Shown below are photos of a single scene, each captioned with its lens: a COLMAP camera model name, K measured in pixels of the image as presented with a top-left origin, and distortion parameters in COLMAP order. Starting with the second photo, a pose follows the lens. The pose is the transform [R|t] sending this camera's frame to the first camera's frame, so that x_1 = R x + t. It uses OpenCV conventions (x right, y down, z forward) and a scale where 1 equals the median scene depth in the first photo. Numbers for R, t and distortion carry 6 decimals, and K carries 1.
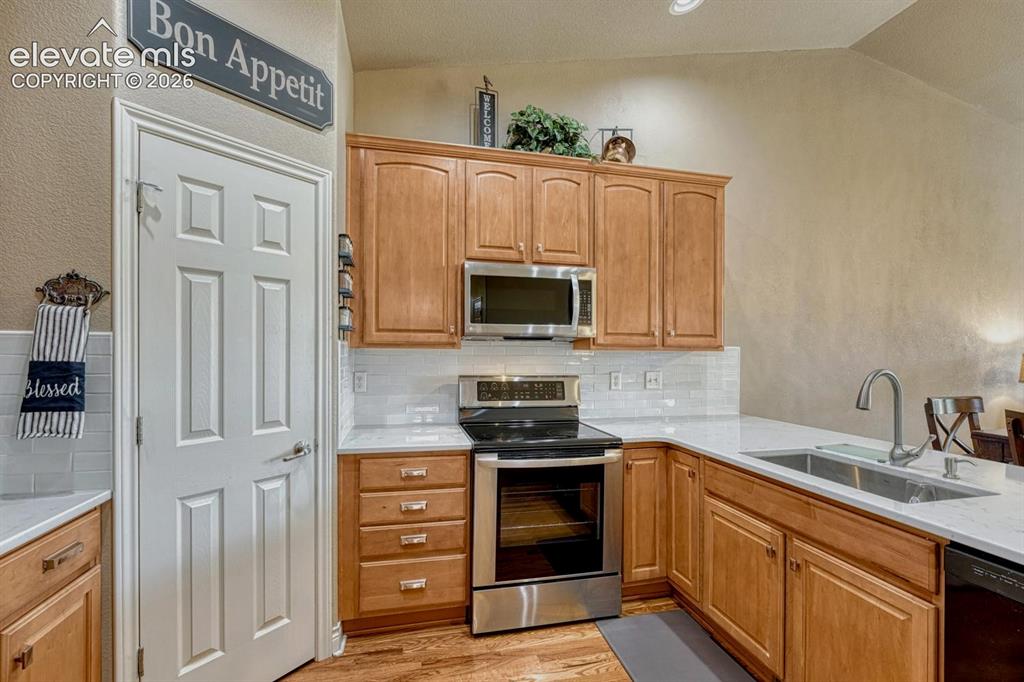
lens RADIAL K [[447.9, 0, 504.7], [0, 447.9, 344.9], [0, 0, 1]] dist [-0.007230, -0.000801]
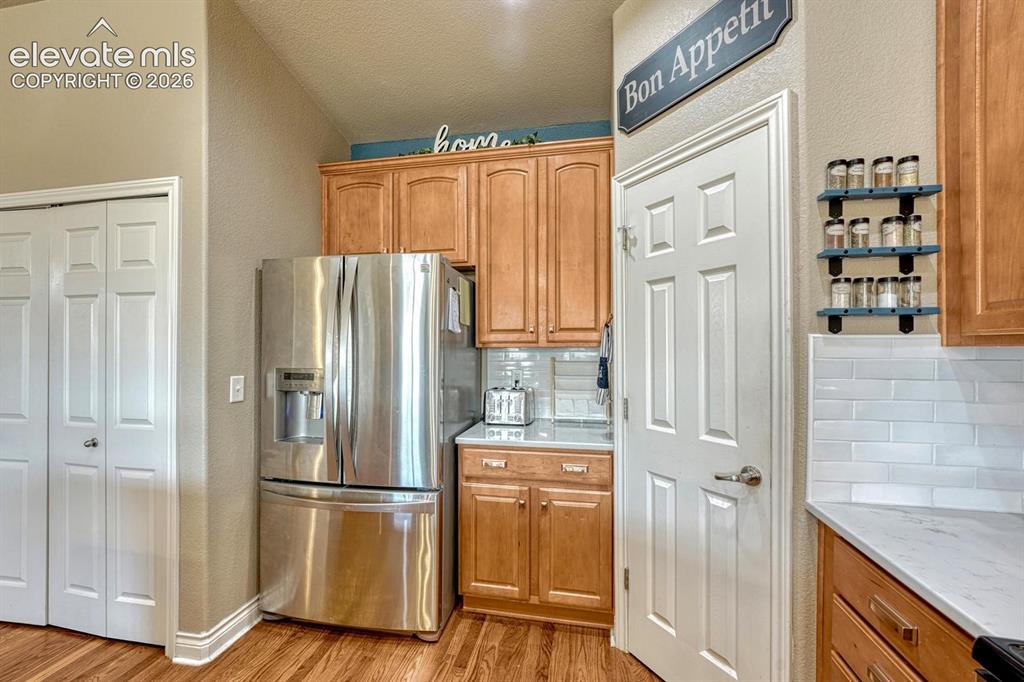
lens RADIAL K [[425.9, 0, 508.8], [0, 425.9, 347.1], [0, 0, 1]] dist [-0.008800, 0.000722]
pose [[-0.408373, -0.007543, -0.912784, 0.349094], [0.008018, 0.999898, -0.011850, 0.011686], [0.912780, -0.012159, -0.408271, 0.811259]]
